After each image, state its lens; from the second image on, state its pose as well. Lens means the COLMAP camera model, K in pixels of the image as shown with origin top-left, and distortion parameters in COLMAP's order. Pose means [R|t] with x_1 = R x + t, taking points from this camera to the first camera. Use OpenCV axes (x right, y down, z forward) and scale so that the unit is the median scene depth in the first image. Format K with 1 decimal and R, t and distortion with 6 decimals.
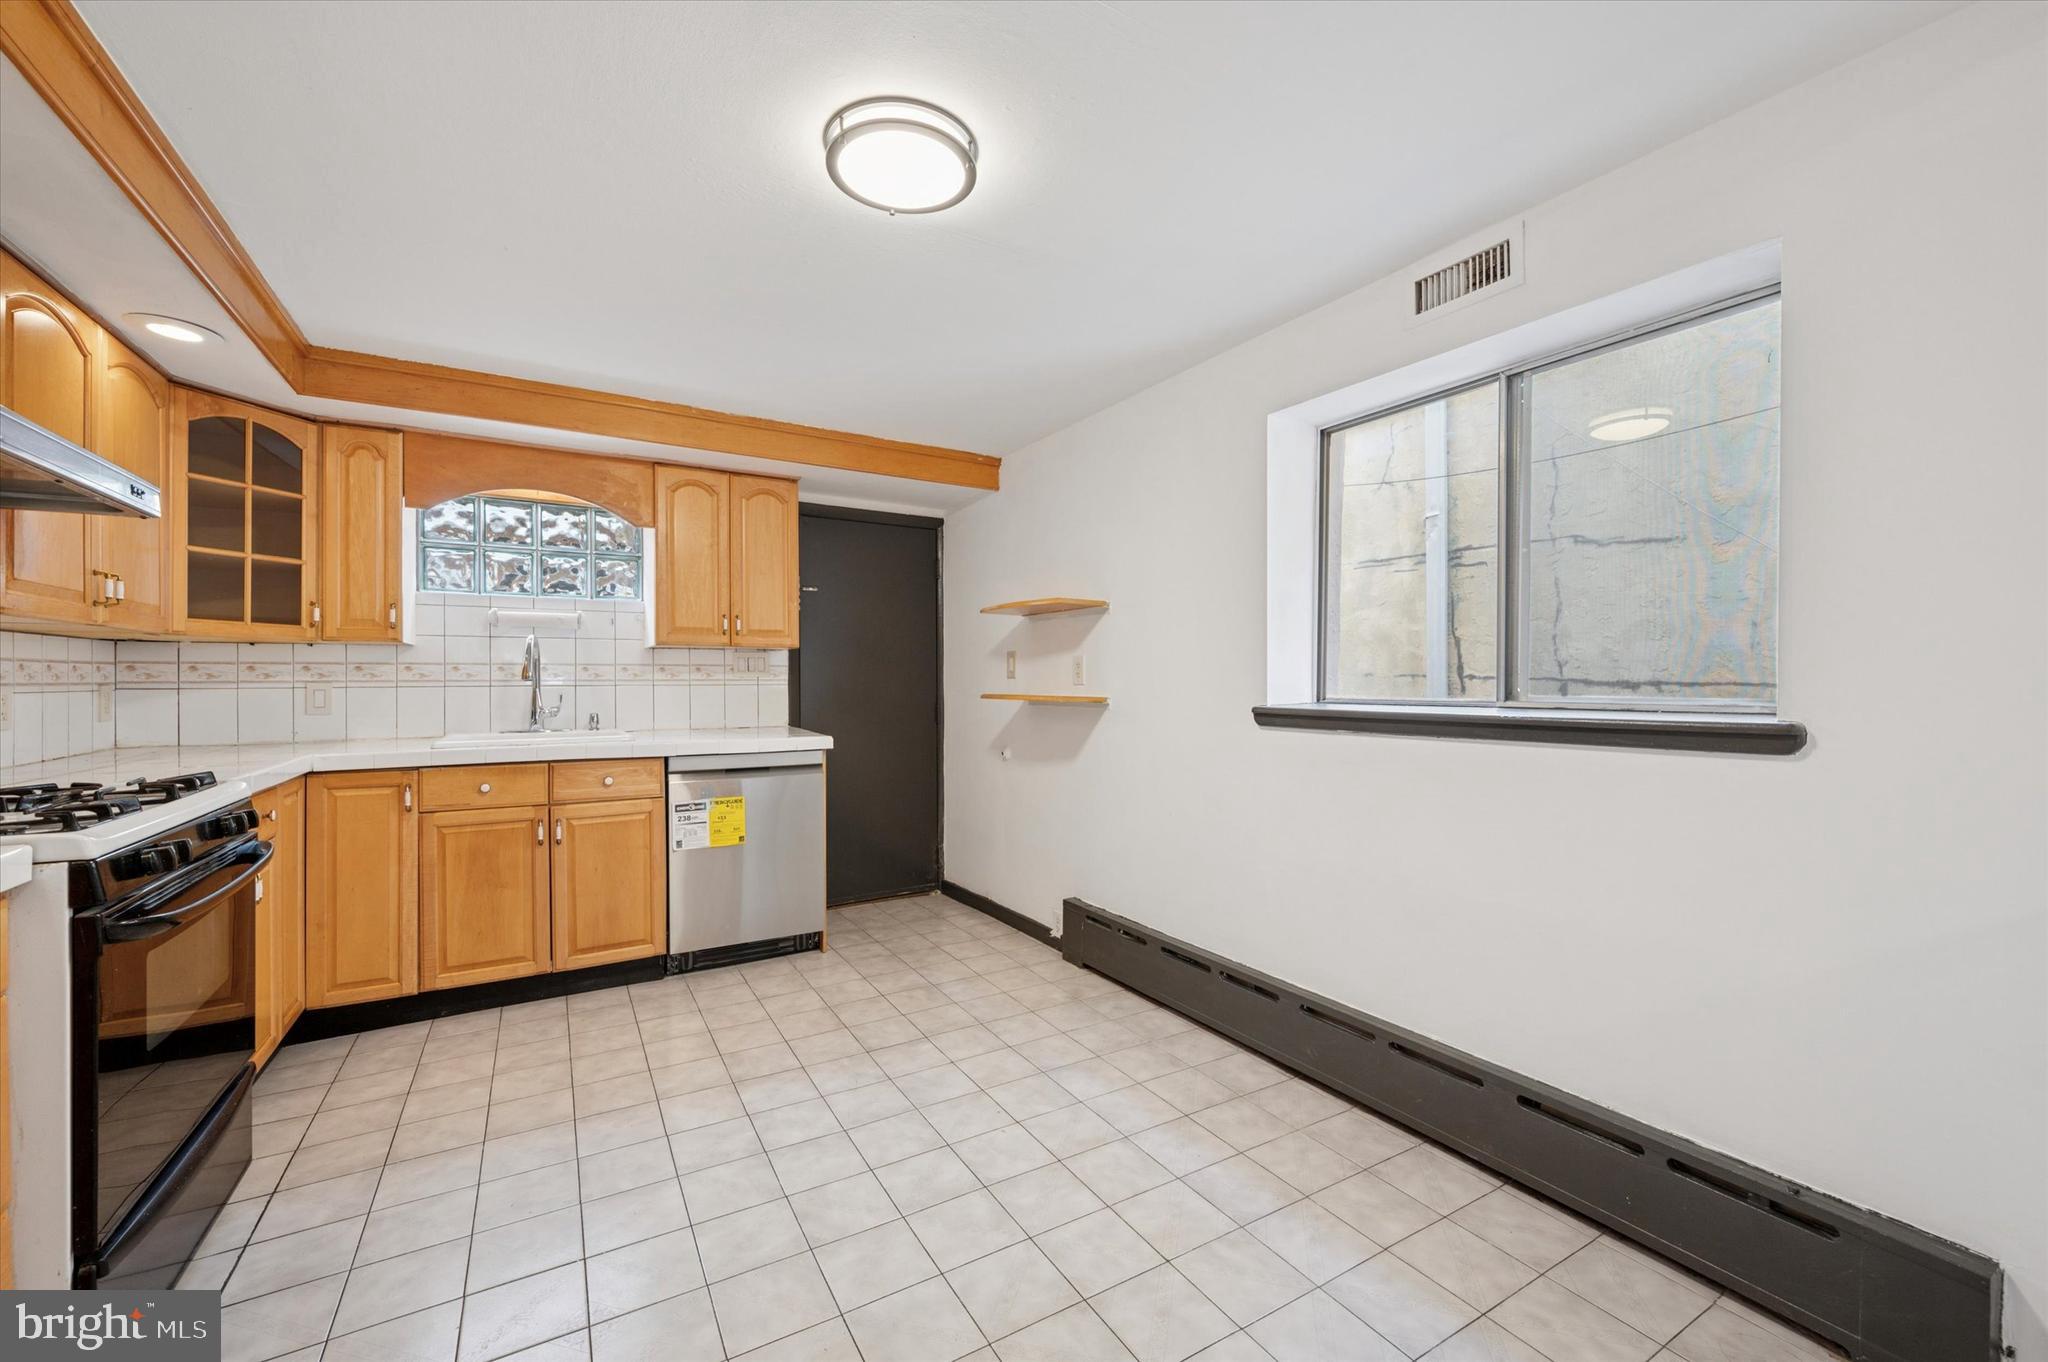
lens RADIAL K [[825.6, 0, 1026.0], [0, 825.6, 685.7], [0, 0, 1]] dist [0.000771, 0.000665]
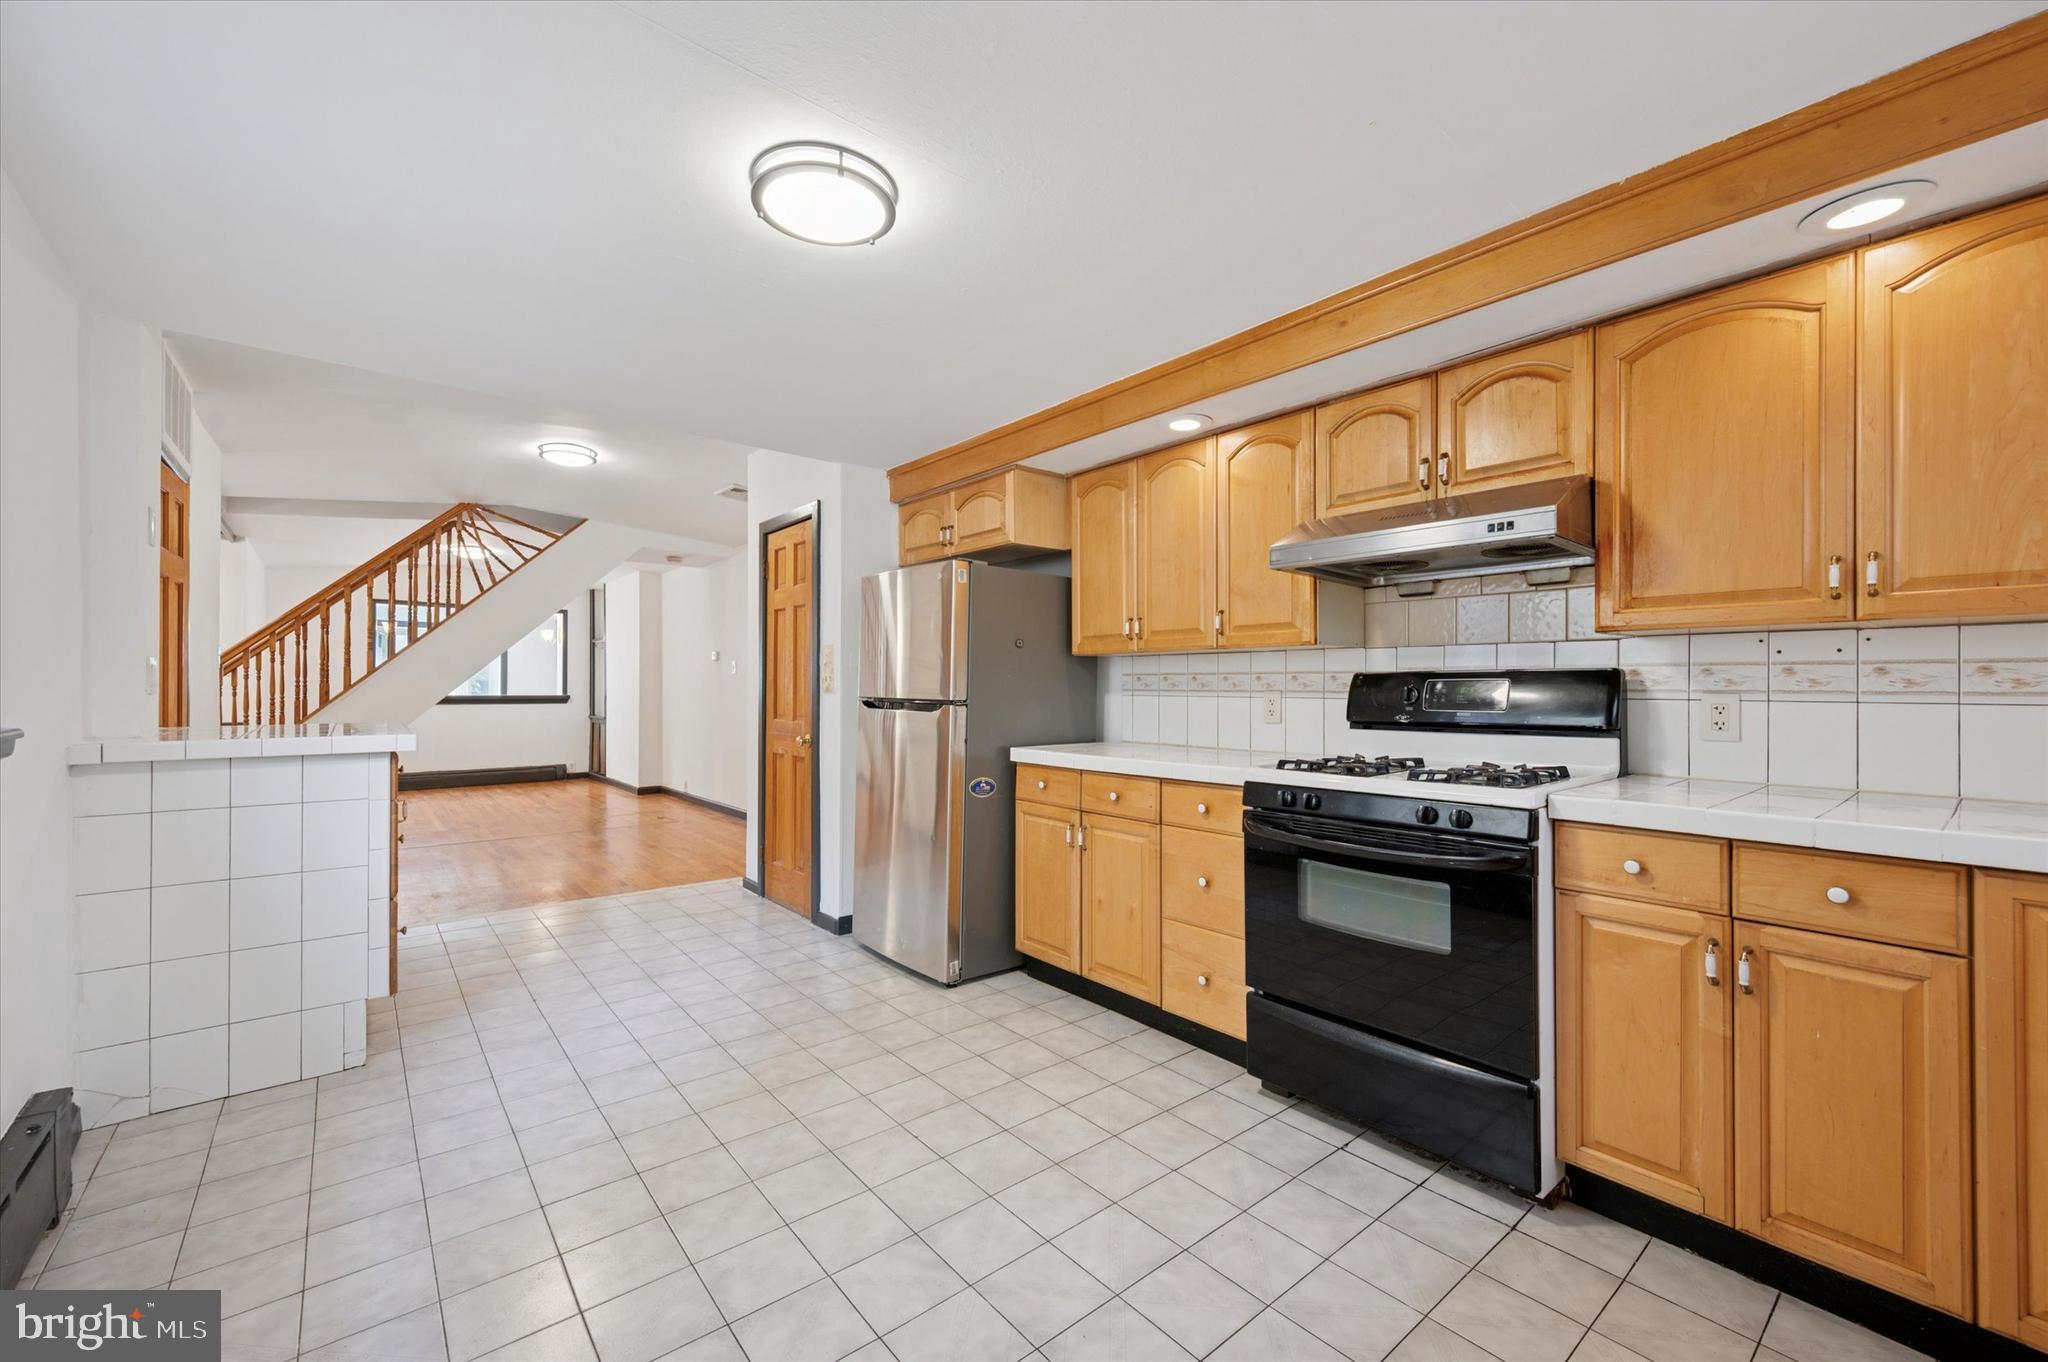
lens RADIAL K [[825.6, 0, 1029.7], [0, 825.6, 685.6], [0, 0, 1]] dist [0.000771, 0.000665]
pose [[-0.987139, 0.001392, -0.159859, -0.134353], [0.000427, 0.999981, 0.006070, -0.009896], [0.159865, 0.005924, -0.987121, 1.170934]]
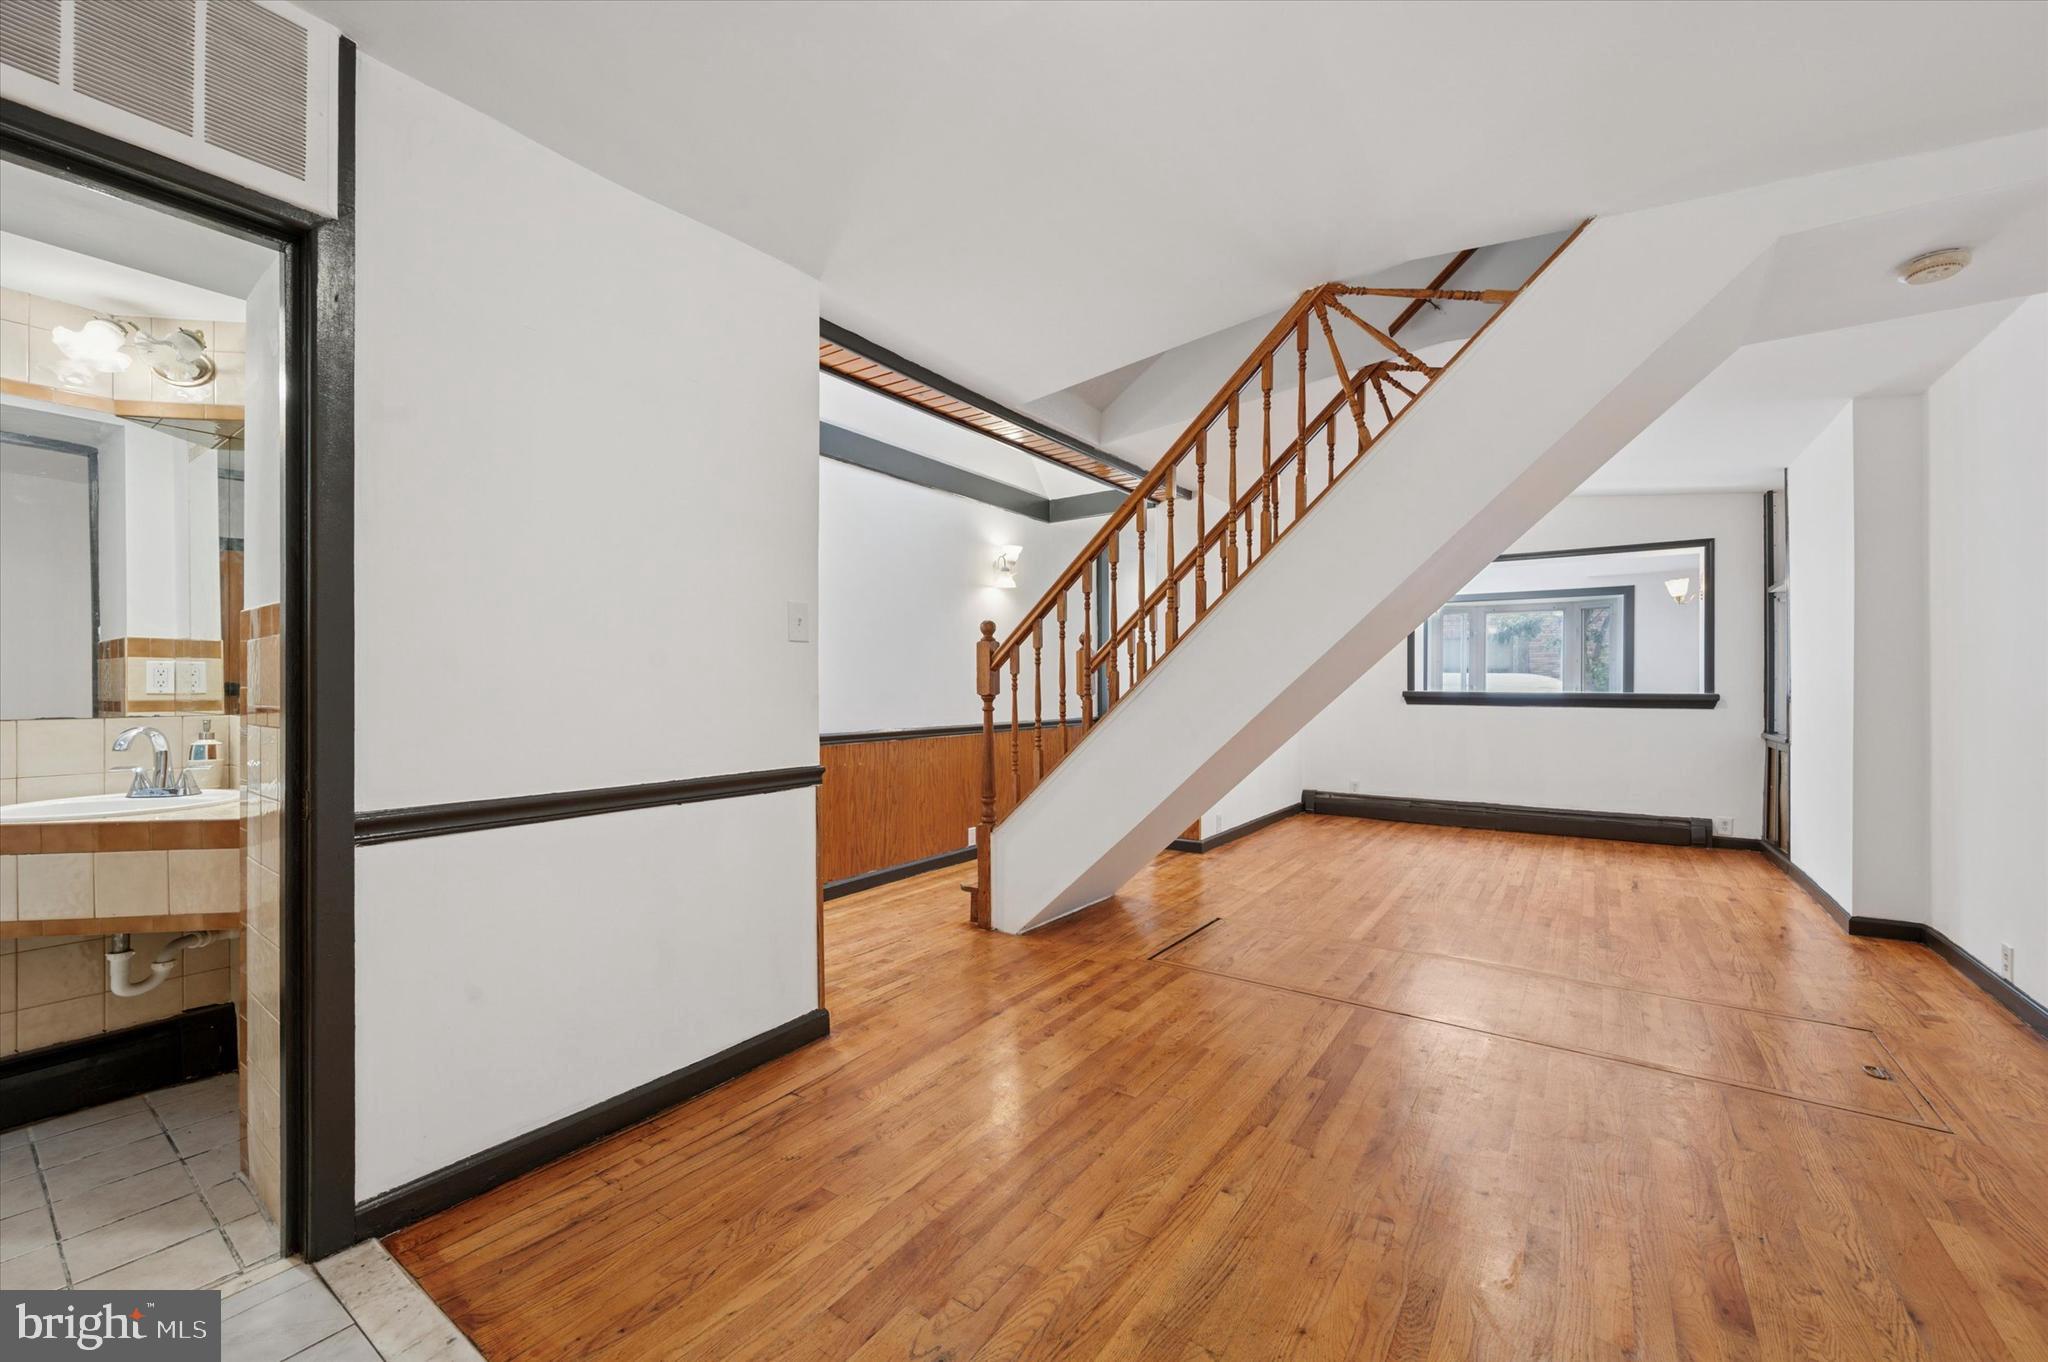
lens RADIAL K [[825.6, 0, 1023.7], [0, 825.6, 683.5], [0, 0, 1]] dist [0.000771, 0.000665]
pose [[-0.418589, 0.004766, 0.908163, 0.181256], [0.009494, 0.999955, -0.000872, 0.014866], [-0.908126, 0.008257, -0.418615, -0.384942]]
